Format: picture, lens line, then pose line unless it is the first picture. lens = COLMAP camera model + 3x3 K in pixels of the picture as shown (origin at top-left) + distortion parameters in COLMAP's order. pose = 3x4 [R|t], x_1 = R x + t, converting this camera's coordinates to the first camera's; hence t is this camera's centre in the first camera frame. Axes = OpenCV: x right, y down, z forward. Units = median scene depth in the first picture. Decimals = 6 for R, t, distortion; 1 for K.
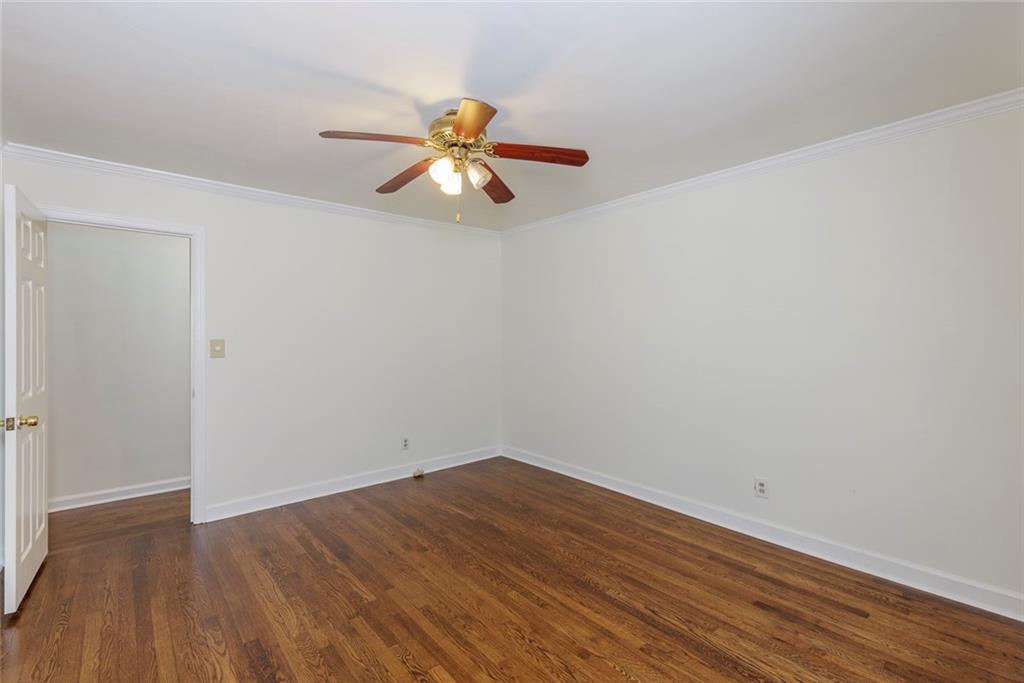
lens RADIAL K [[462.6, 0, 512.3], [0, 462.6, 339.0], [0, 0, 1]] dist [0.009937, -0.002231]
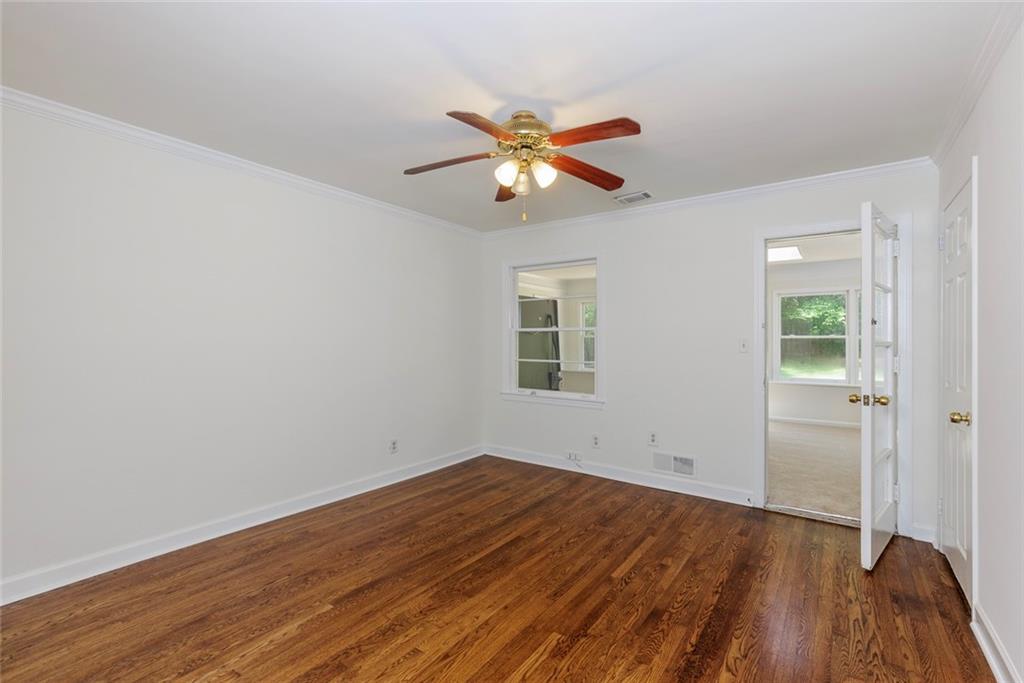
lens RADIAL K [[462.6, 0, 512.5], [0, 462.6, 340.3], [0, 0, 1]] dist [0.009937, -0.002231]
pose [[-0.247539, -0.000669, 0.968878, -0.988330], [0.003218, 0.999994, 0.001512, 0.013190], [-0.968873, 0.003493, -0.247535, 1.145663]]
